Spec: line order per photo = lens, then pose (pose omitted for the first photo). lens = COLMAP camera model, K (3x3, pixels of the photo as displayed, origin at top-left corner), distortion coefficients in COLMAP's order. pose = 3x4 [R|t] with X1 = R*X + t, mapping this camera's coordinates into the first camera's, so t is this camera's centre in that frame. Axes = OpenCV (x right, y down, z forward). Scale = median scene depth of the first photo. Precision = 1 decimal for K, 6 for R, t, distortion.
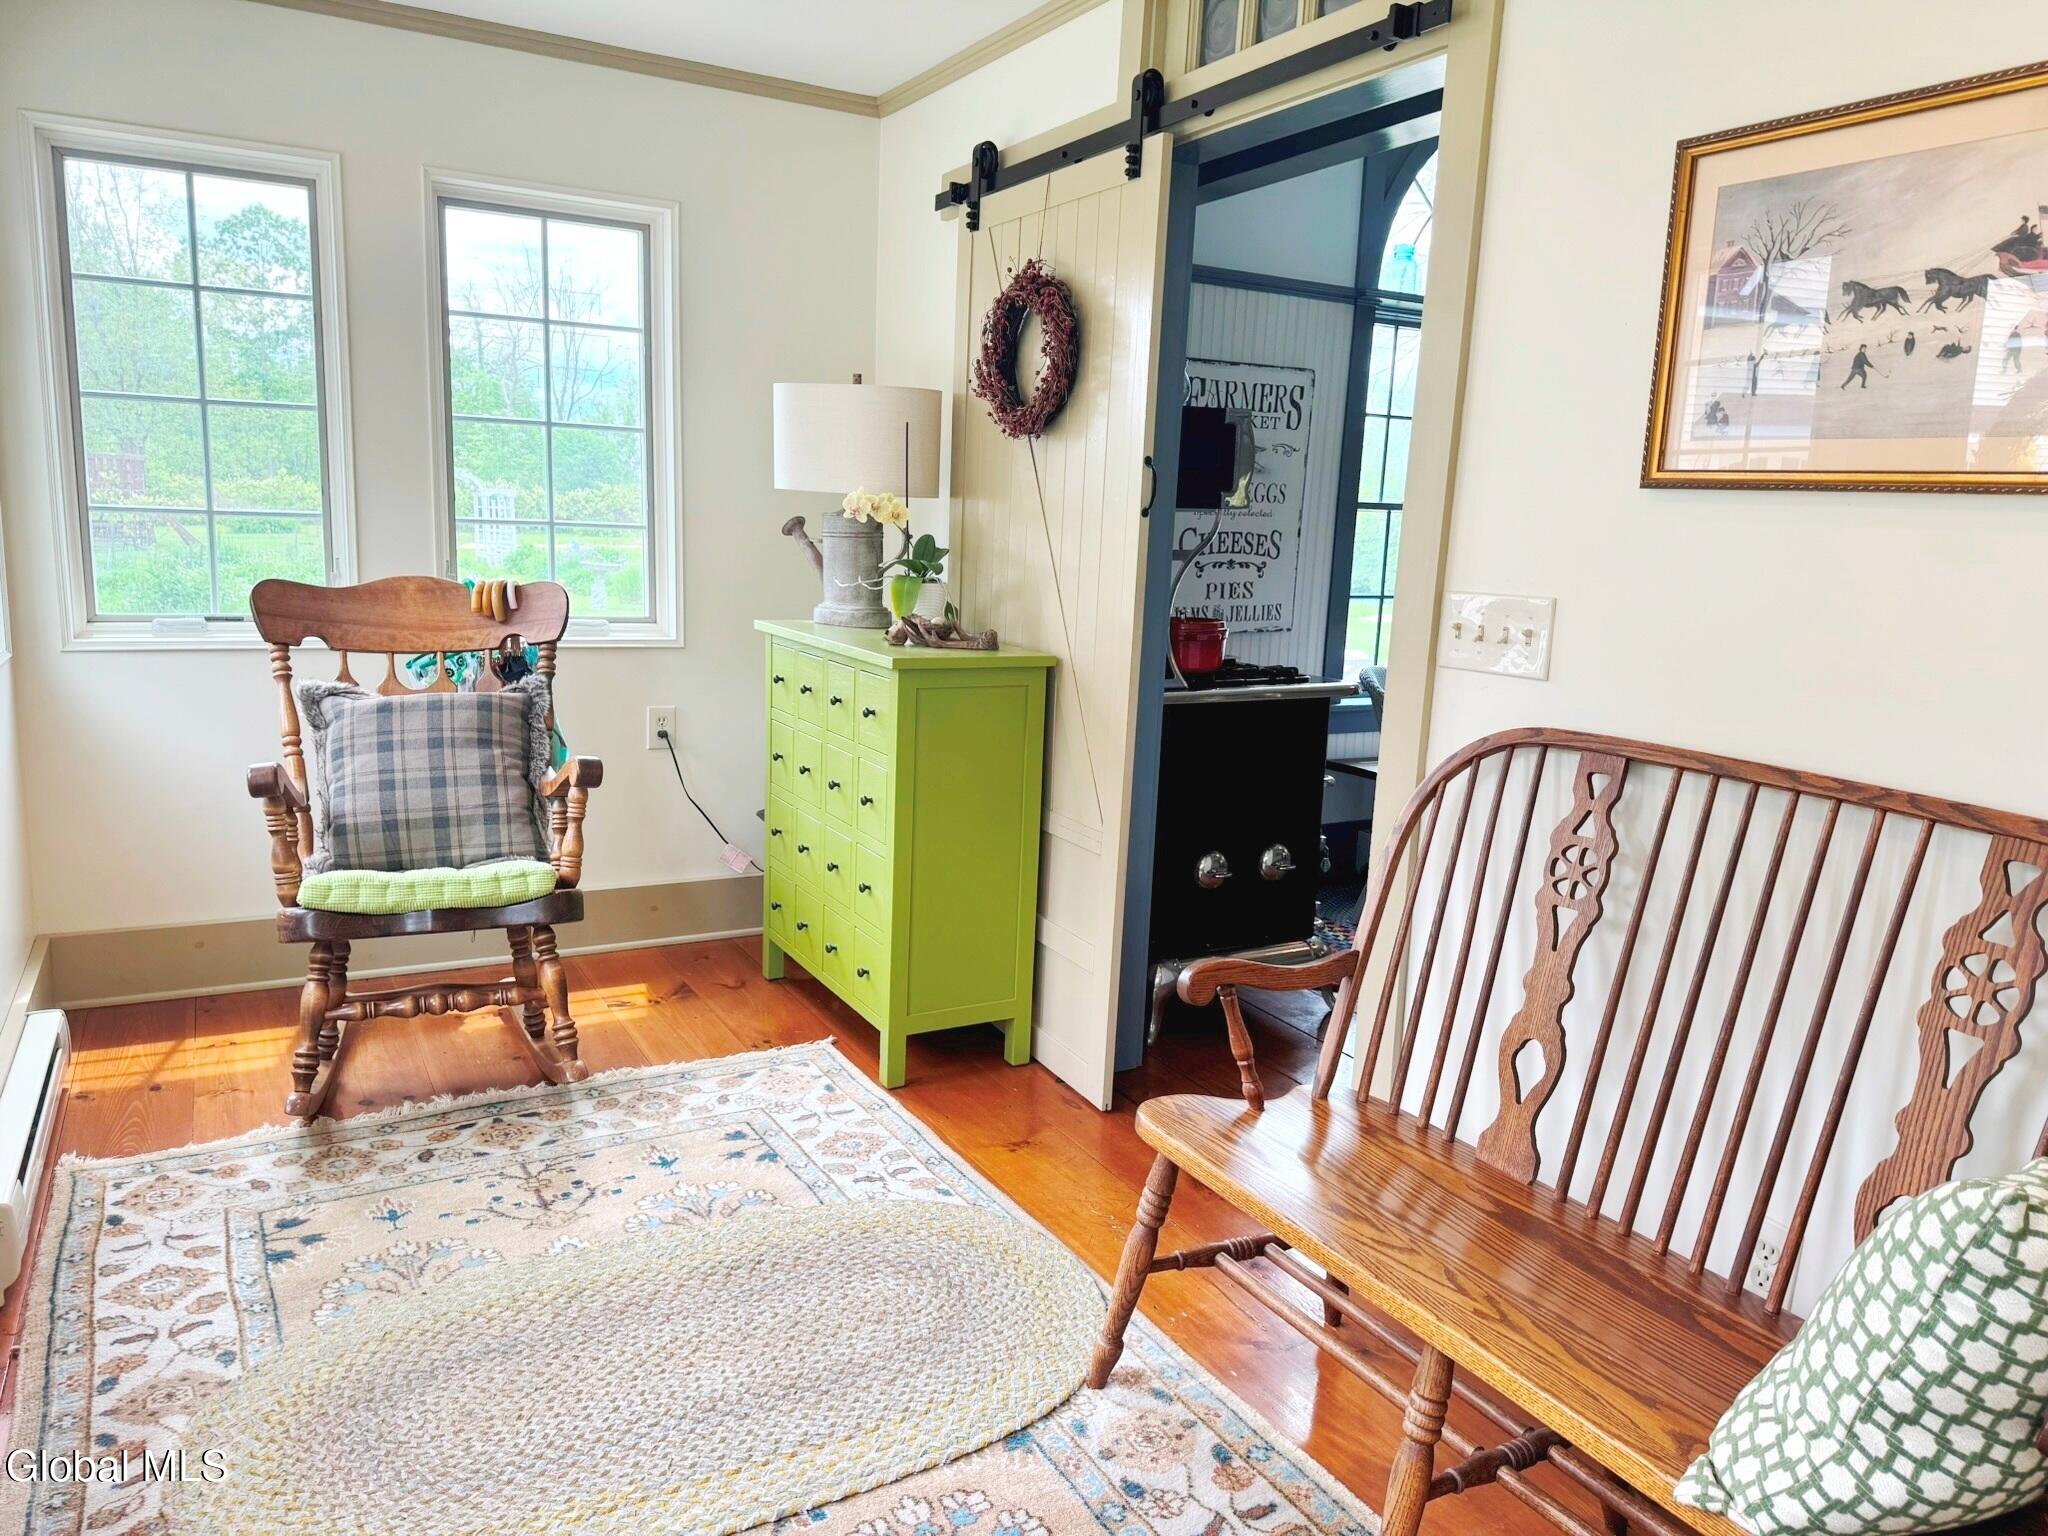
lens RADIAL K [[1435.0, 0, 1028.9], [0, 1435.0, 777.4], [0, 0, 1]] dist [0.087363, -0.101422]
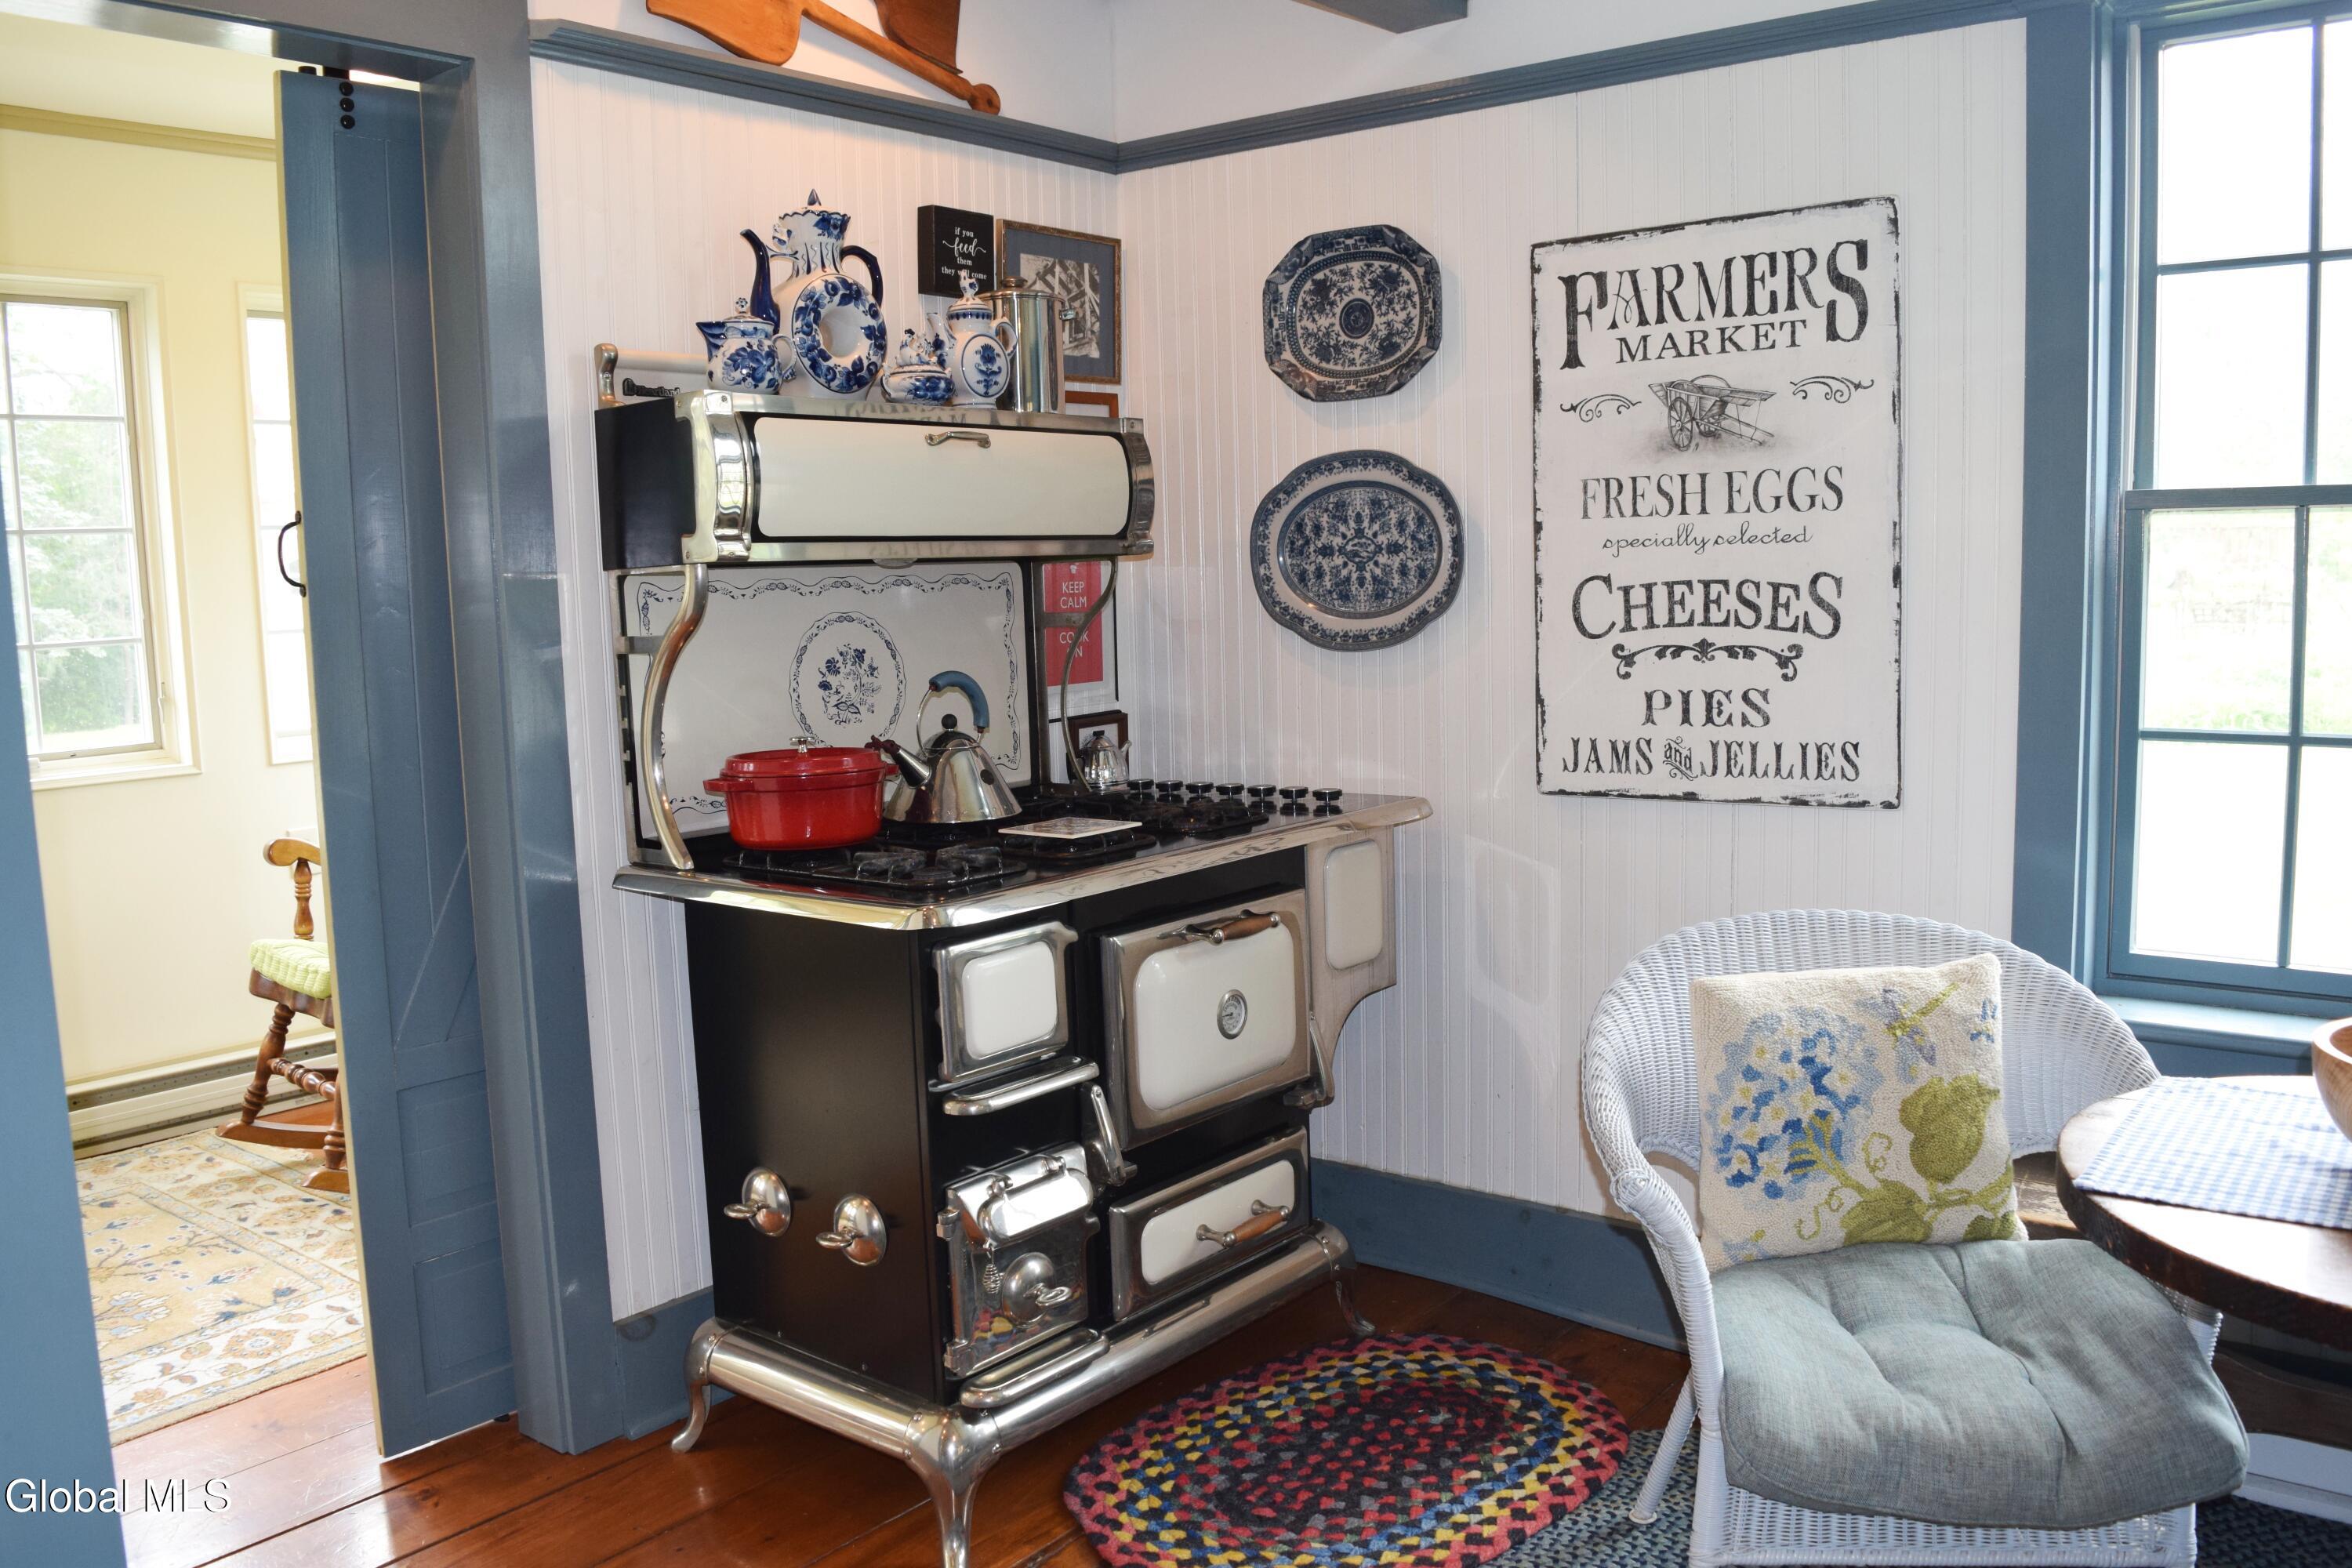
lens RADIAL K [[1847.8, 0, 1181.3], [0, 1847.8, 777.2], [0, 0, 1]] dist [-0.095524, 0.018008]
pose [[0.378003, 0.056115, -0.924102, 0.618052], [-0.130269, 0.991455, 0.006919, -0.091045], [0.916593, 0.117766, 0.382083, 0.633769]]
